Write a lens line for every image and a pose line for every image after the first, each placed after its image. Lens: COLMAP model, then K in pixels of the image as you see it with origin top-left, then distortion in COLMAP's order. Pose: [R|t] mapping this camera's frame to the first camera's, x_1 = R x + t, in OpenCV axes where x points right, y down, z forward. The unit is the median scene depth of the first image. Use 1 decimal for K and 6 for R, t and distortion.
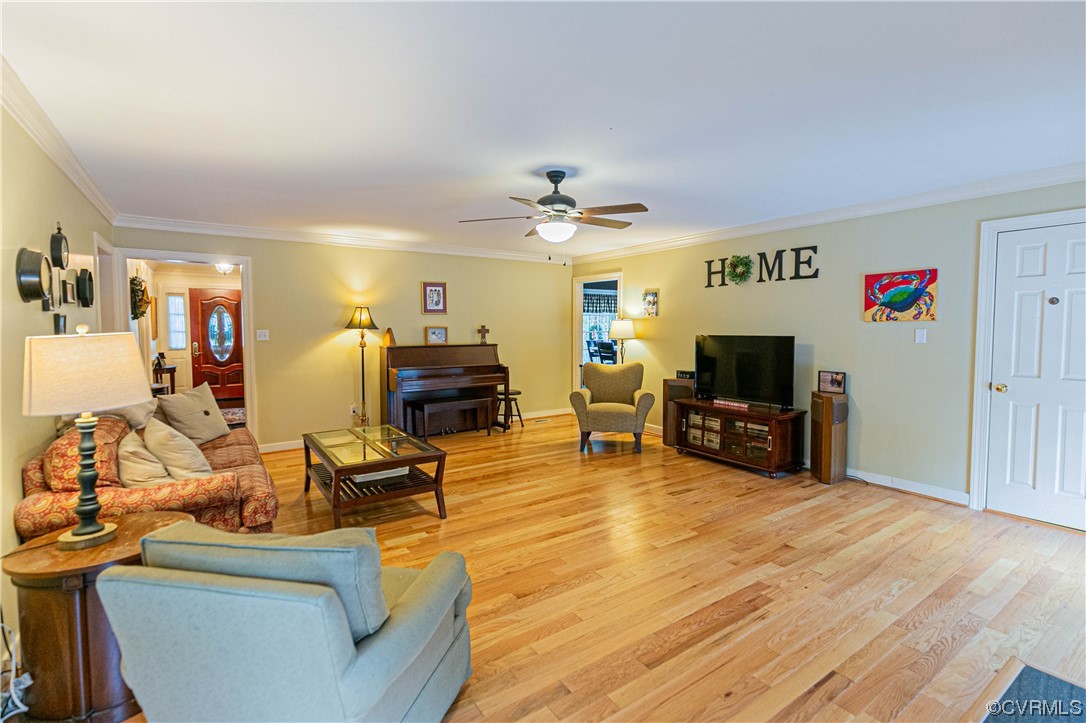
lens RADIAL K [[499.4, 0, 545.4], [0, 499.4, 352.7], [0, 0, 1]] dist [0.004023, 0.001580]
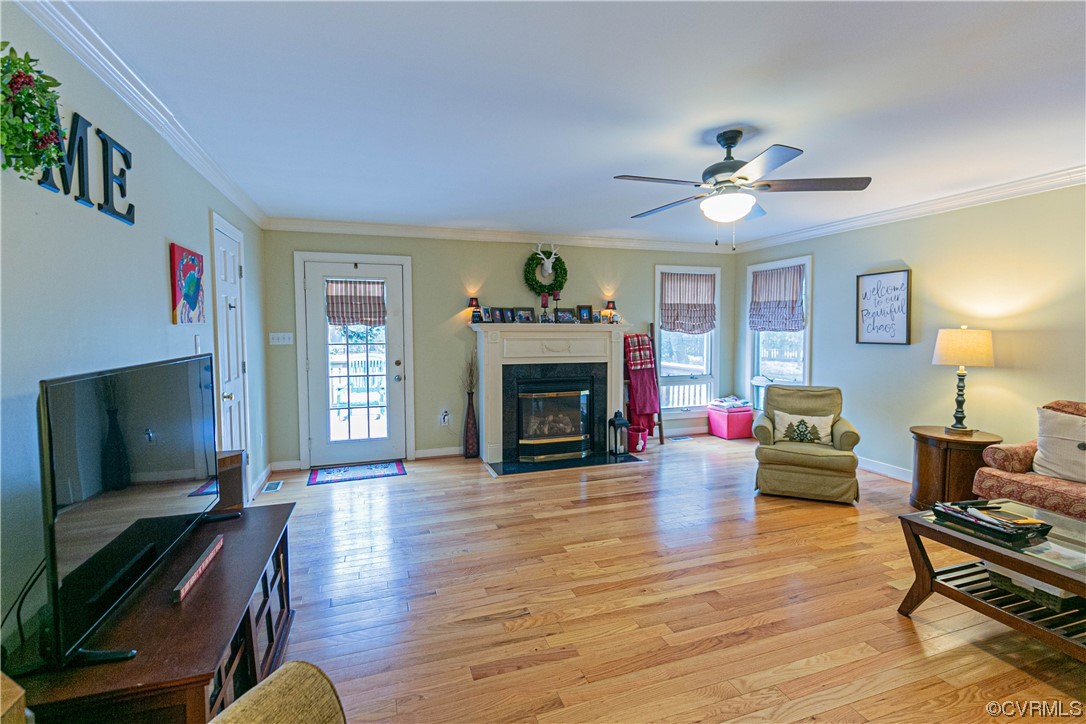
lens RADIAL K [[499.4, 0, 543.4], [0, 499.4, 346.8], [0, 0, 1]] dist [0.004023, 0.001580]
pose [[-0.963544, -0.003918, 0.267522, 0.061042], [0.020859, 0.995749, 0.089711, -0.069873], [-0.266736, 0.092021, -0.959366, 1.284631]]
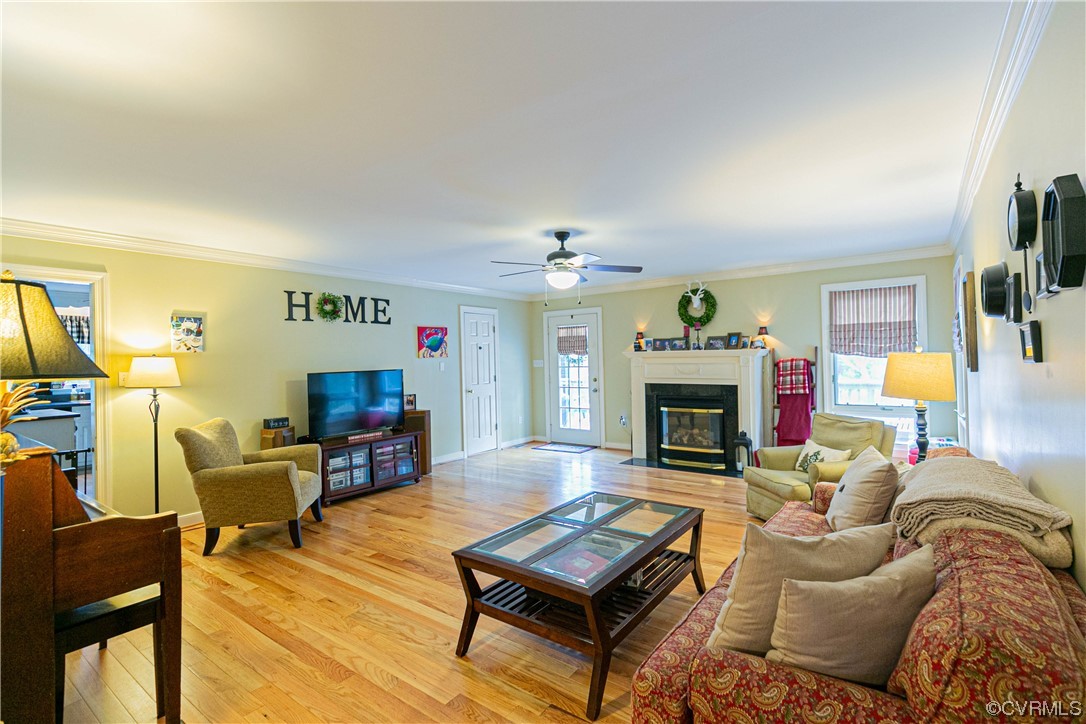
lens RADIAL K [[499.4, 0, 546.7], [0, 499.4, 357.3], [0, 0, 1]] dist [0.004023, 0.001580]
pose [[-0.332367, 0.011273, 0.943083, -0.773085], [0.074712, 0.997101, 0.014412, -0.050924], [-0.940186, 0.075250, -0.332246, 1.007473]]
